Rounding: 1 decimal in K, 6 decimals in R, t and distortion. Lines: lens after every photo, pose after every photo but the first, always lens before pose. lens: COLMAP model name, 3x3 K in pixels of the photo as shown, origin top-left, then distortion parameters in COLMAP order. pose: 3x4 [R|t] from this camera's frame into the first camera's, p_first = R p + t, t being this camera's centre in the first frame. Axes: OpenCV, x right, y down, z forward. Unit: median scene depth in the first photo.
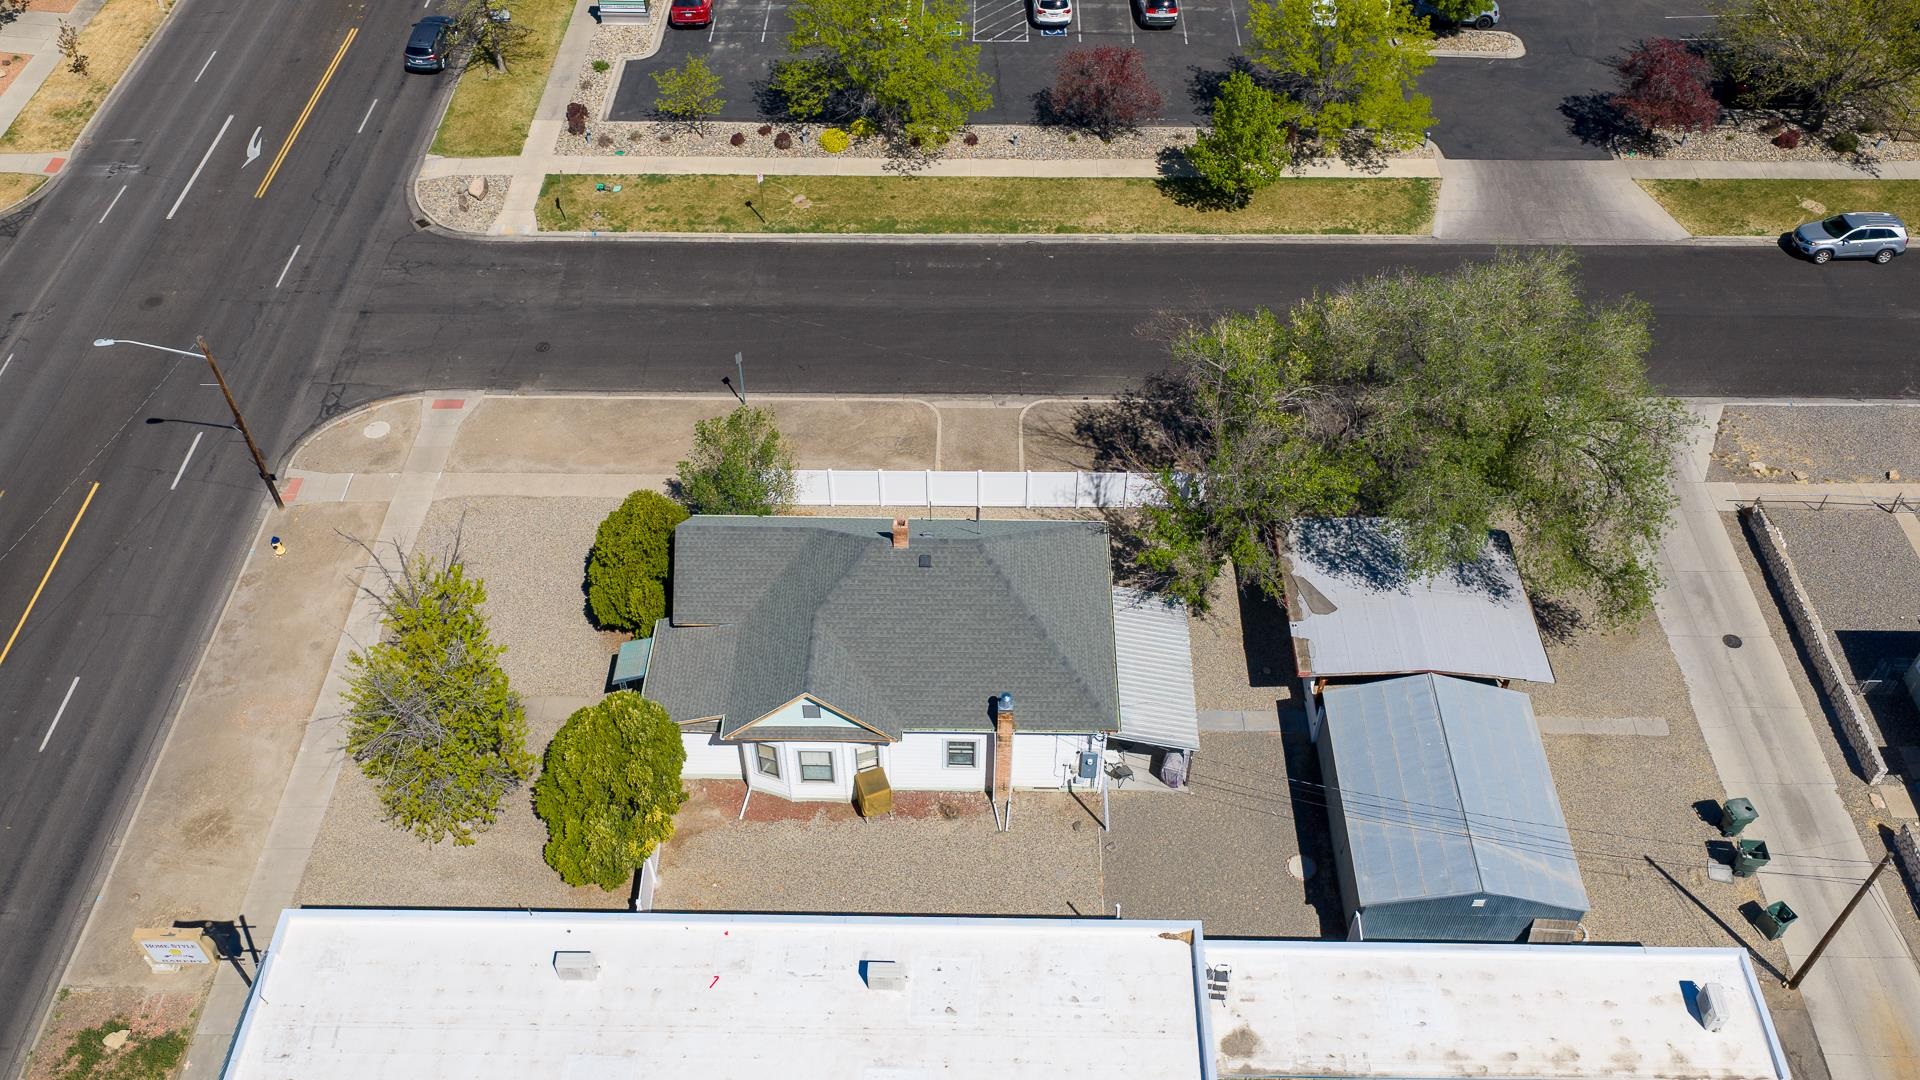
lens RADIAL K [[1593.9, 0, 960.0], [0, 1593.9, 540.0], [0, 0, 1]] dist [0.031821, -0.084244]
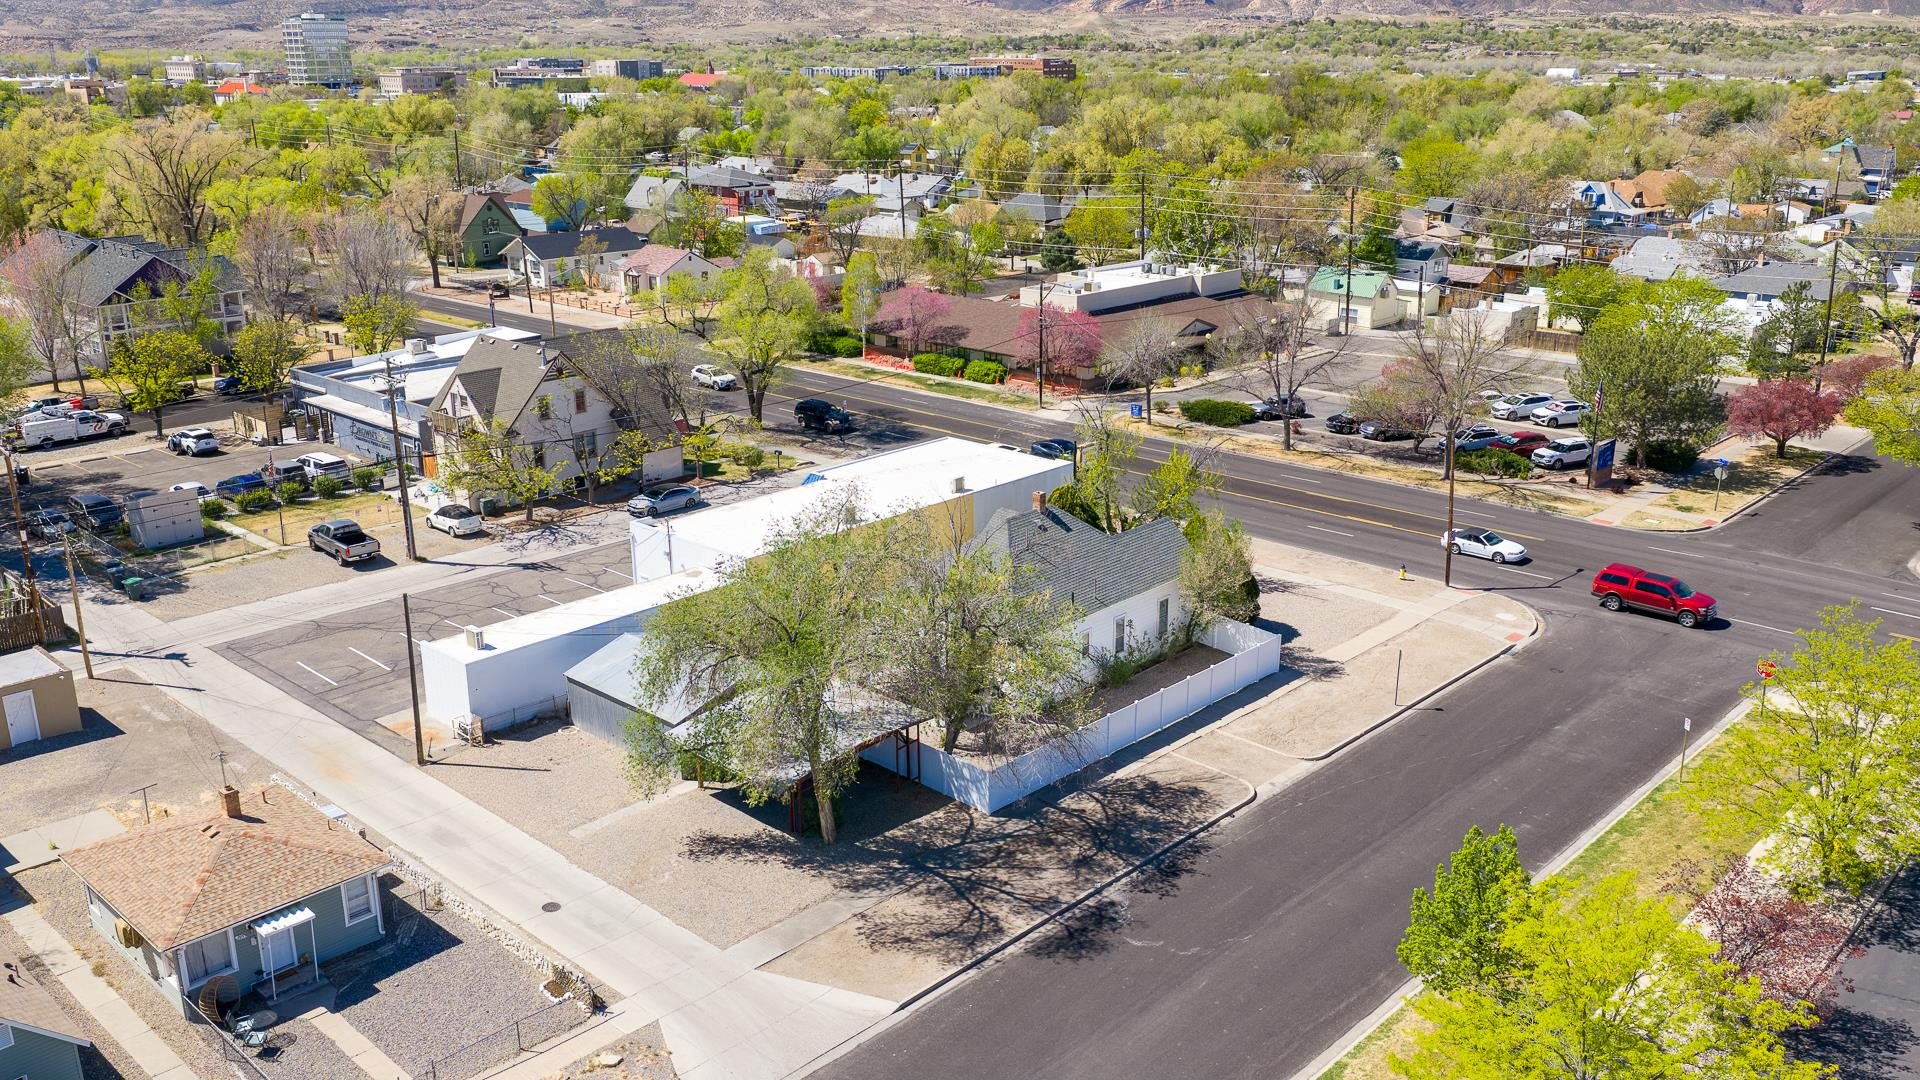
lens RADIAL K [[1578.4, 0, 968.7], [0, 1578.4, 545.2], [0, 0, 1]] dist [0.038295, -0.080288]
pose [[-0.670434, 0.222357, -0.707867, 0.746846], [-0.535837, 0.514810, 0.669215, -0.655795], [0.513222, 0.827966, -0.225999, 0.919151]]
